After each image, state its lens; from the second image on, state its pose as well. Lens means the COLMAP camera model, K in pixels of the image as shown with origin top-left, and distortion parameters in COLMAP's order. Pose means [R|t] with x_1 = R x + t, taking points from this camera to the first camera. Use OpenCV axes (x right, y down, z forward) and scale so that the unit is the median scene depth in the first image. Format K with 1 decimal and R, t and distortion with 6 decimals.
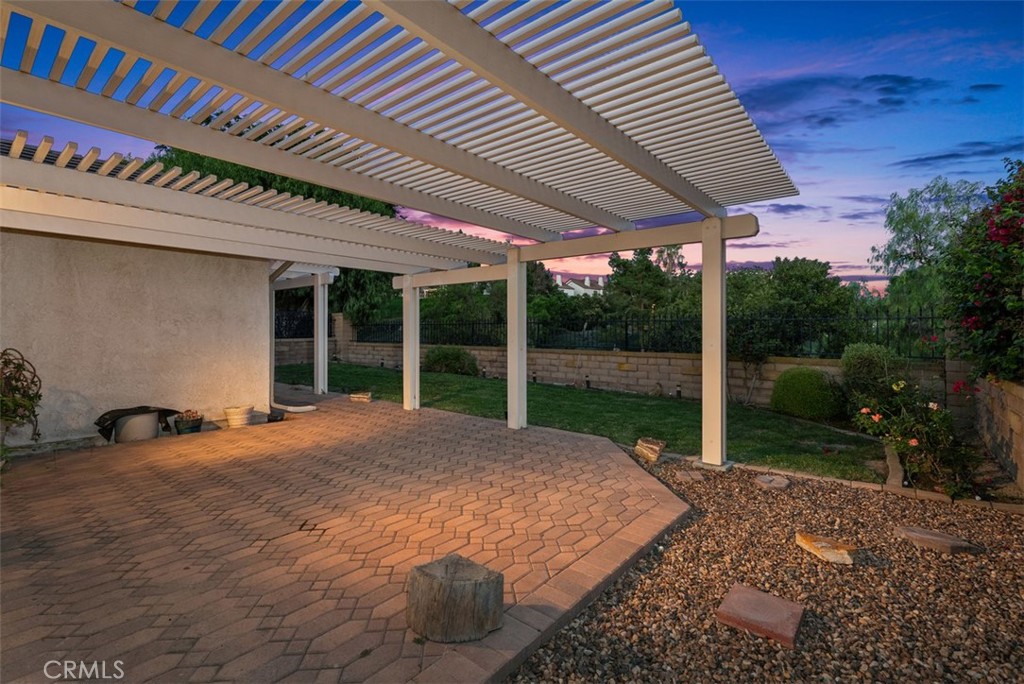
lens RADIAL K [[459.7, 0, 498.4], [0, 459.7, 326.4], [0, 0, 1]] dist [0.002067, 0.000279]
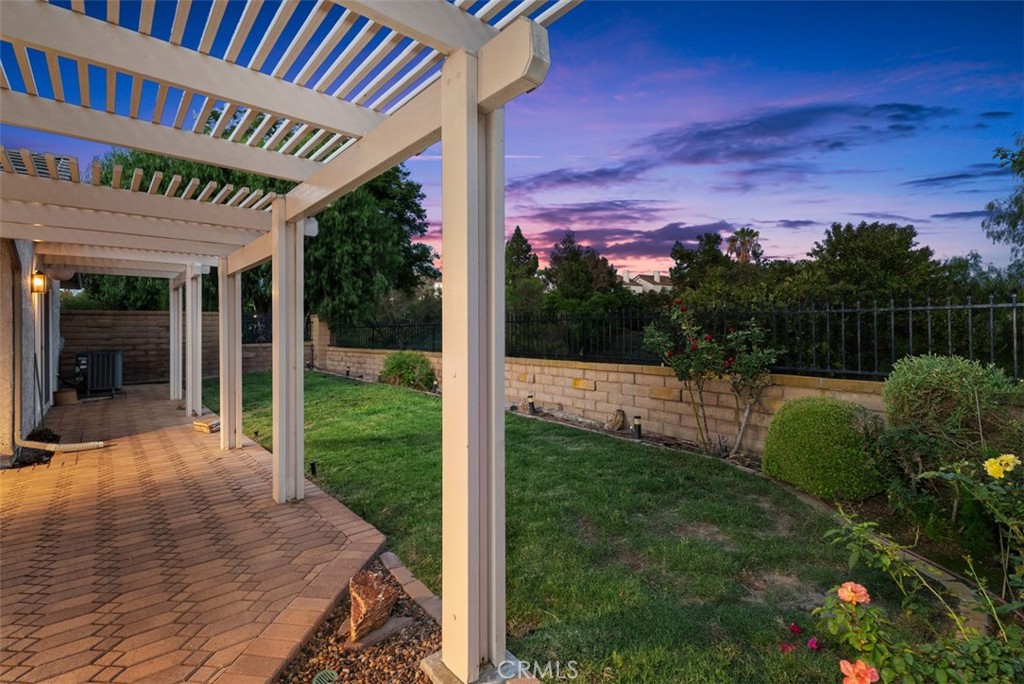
lens RADIAL K [[460.4, 0, 512.0], [0, 460.4, 342.0], [0, 0, 1]] dist [-0.000049, -0.000055]
pose [[0.990577, -0.007193, -0.136769, 0.204143], [0.011727, 0.999407, 0.032374, -0.000040], [0.136455, -0.033673, 0.990074, 0.222758]]
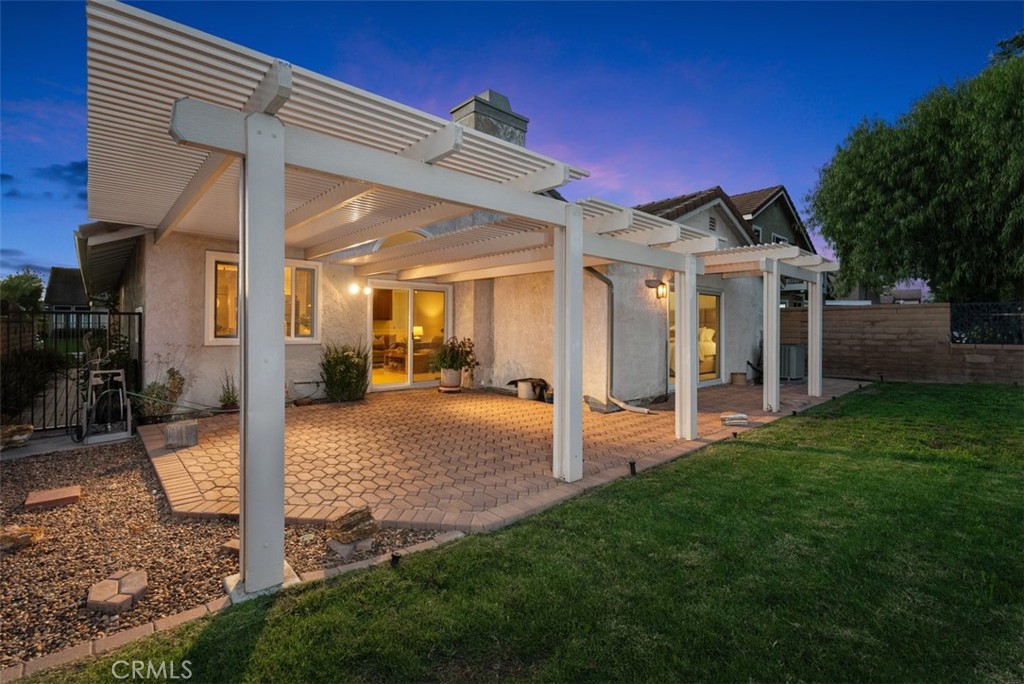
lens RADIAL K [[459.7, 0, 498.4], [0, 459.7, 326.4], [0, 0, 1]] dist [0.002067, 0.000279]
pose [[-0.129531, -0.002832, -0.991571, 0.350942], [0.002597, 0.999992, -0.003196, 0.001793], [0.991572, -0.002989, -0.129522, 0.487774]]
